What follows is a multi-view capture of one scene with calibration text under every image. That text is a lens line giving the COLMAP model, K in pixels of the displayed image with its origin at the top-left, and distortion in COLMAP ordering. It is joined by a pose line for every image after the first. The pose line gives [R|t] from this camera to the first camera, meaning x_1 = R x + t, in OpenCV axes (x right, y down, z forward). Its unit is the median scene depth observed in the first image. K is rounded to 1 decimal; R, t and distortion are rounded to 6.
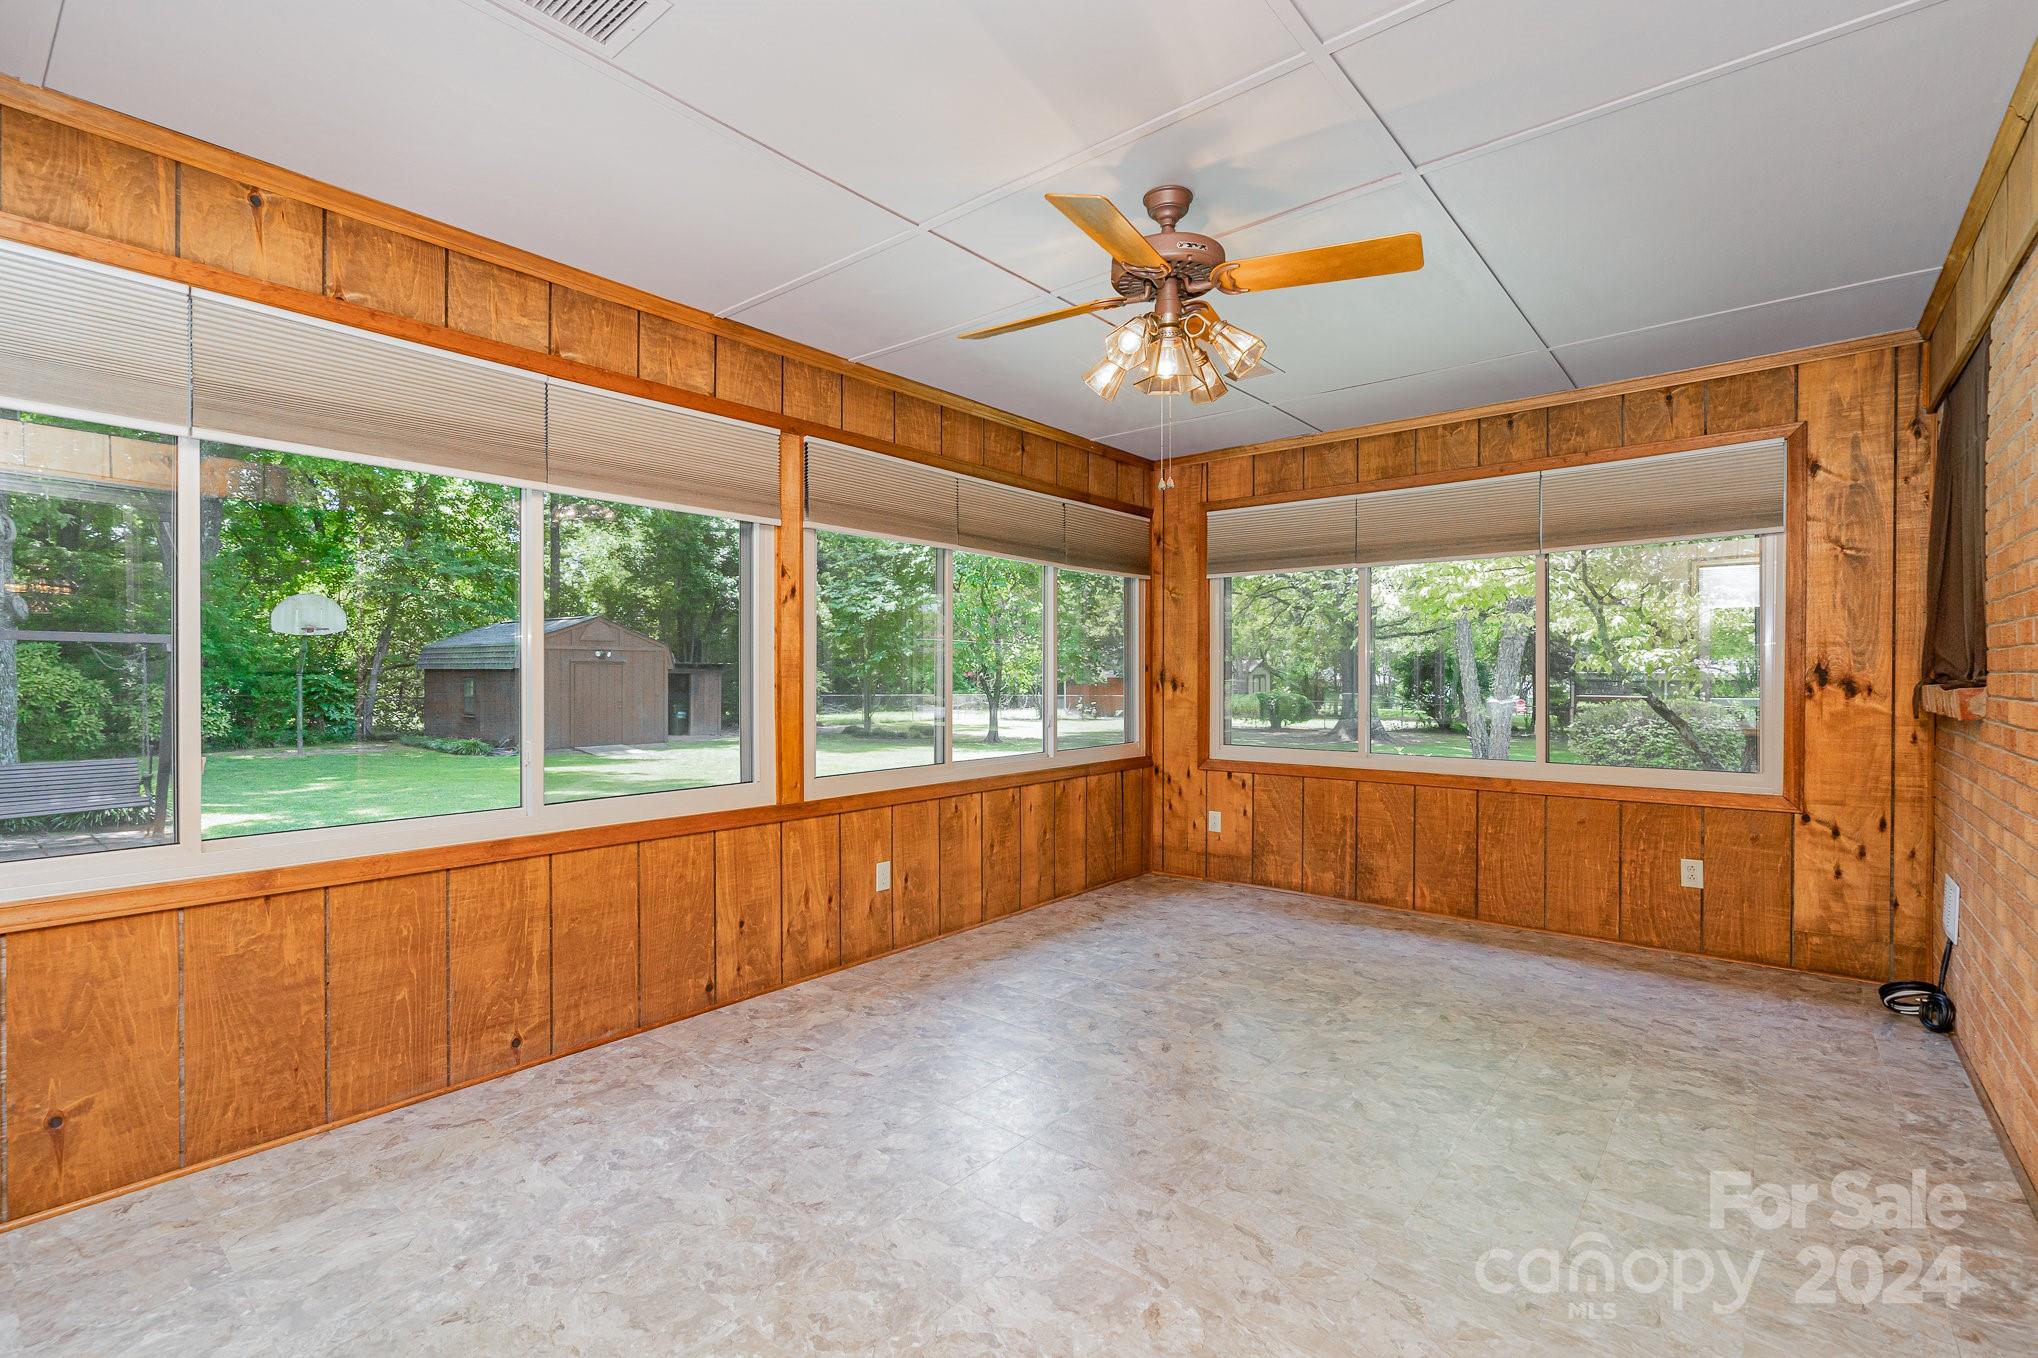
lens RADIAL K [[936.4, 0, 1020.3], [0, 936.4, 686.8], [0, 0, 1]] dist [-0.012772, 0.004235]
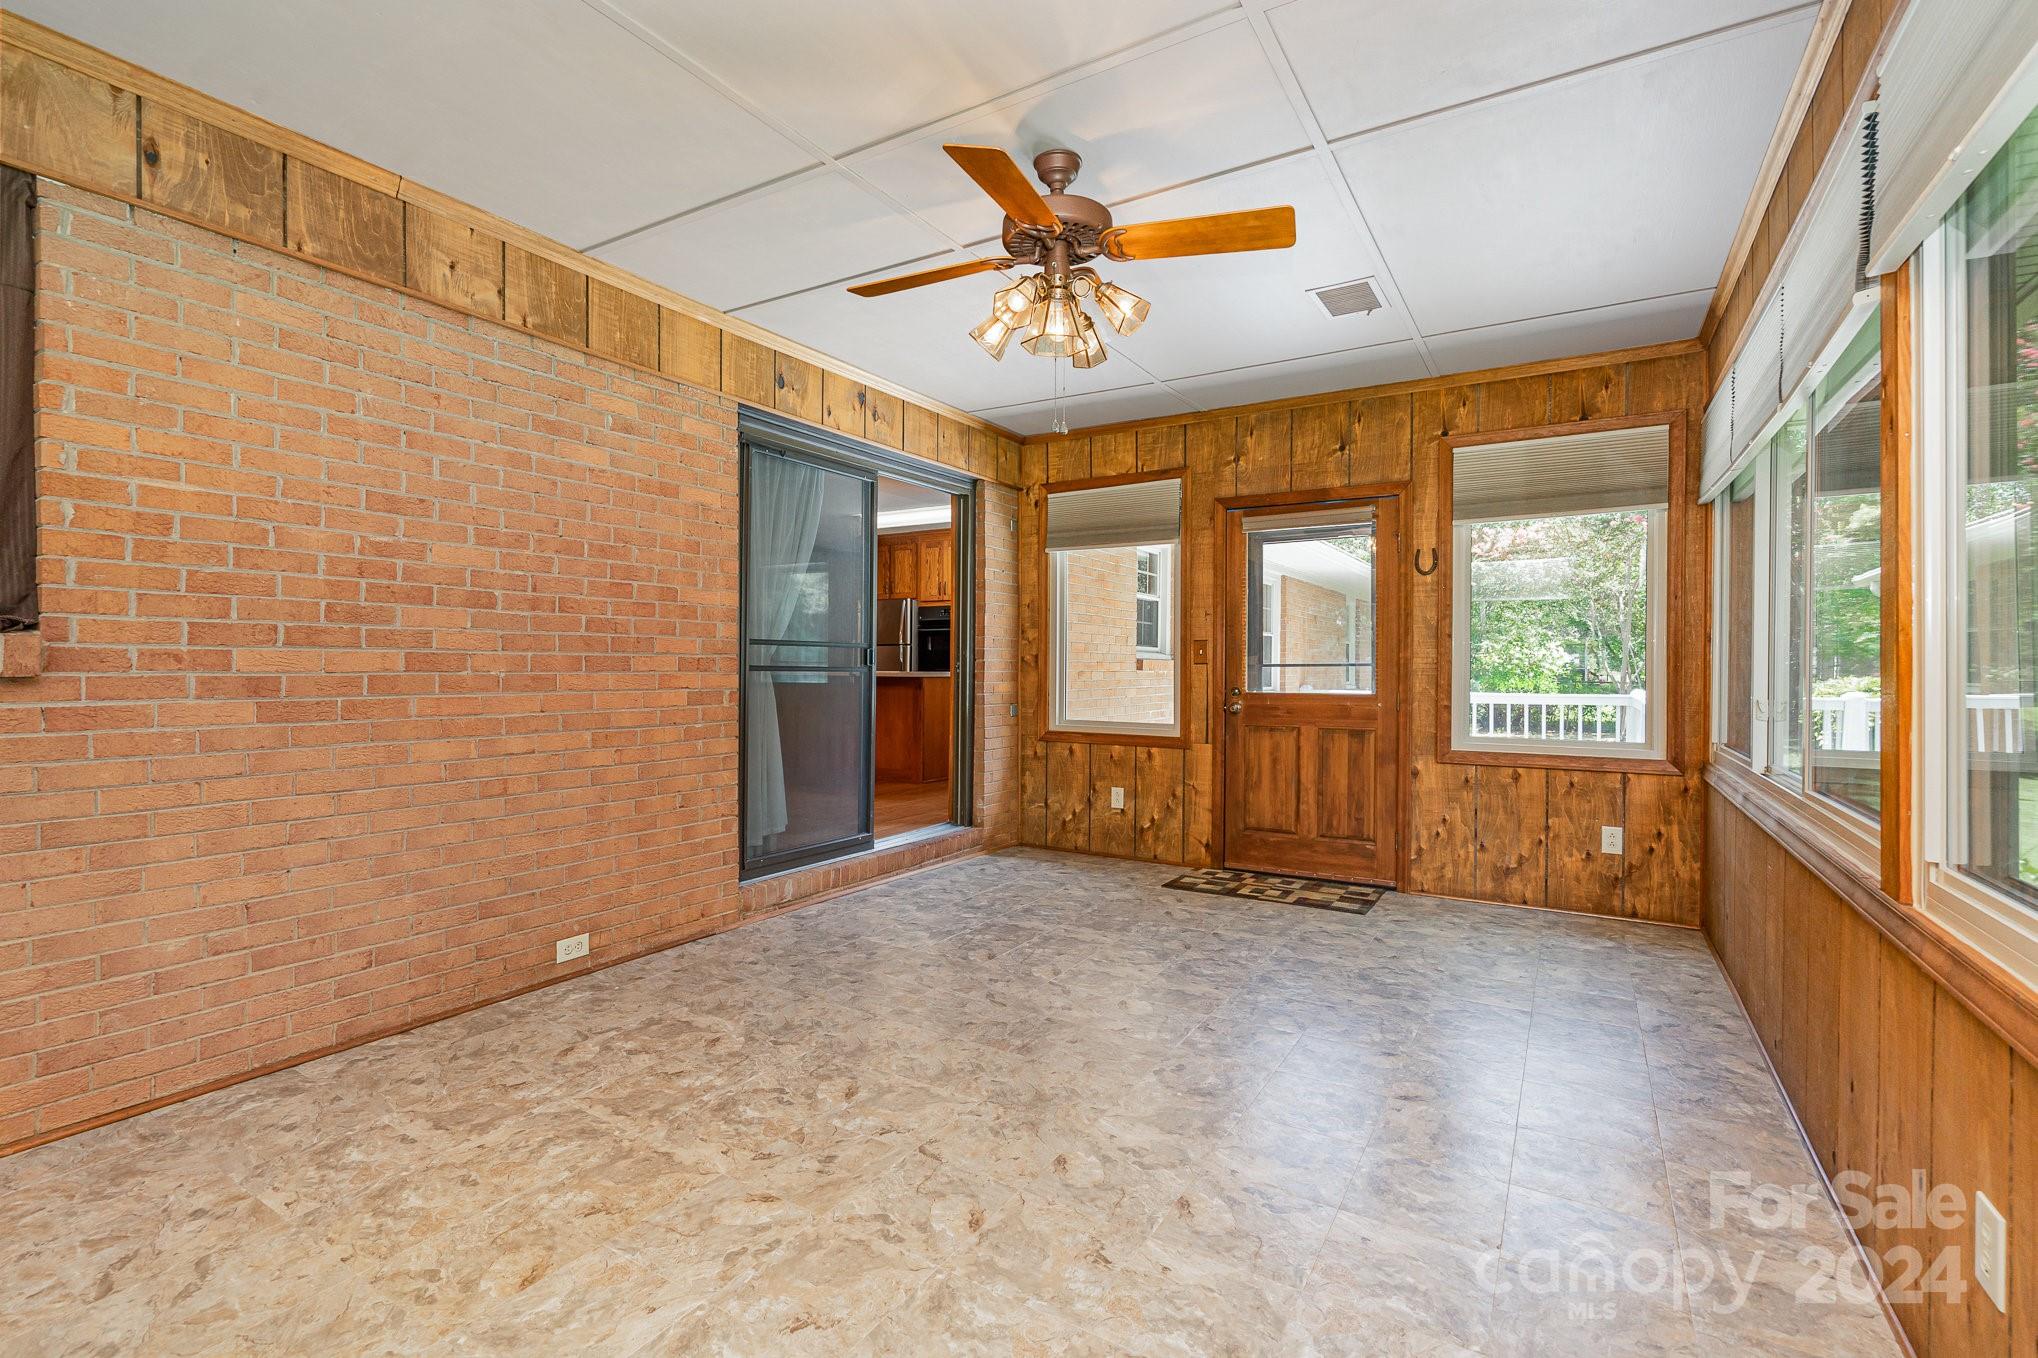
lens RADIAL K [[936.4, 0, 1016.6], [0, 936.4, 671.1], [0, 0, 1]] dist [-0.012772, 0.004235]
pose [[-0.990664, -0.002581, -0.136301, 0.329793], [-0.005062, 0.999828, 0.017854, 0.013480], [0.136231, 0.018377, -0.990507, 1.947895]]
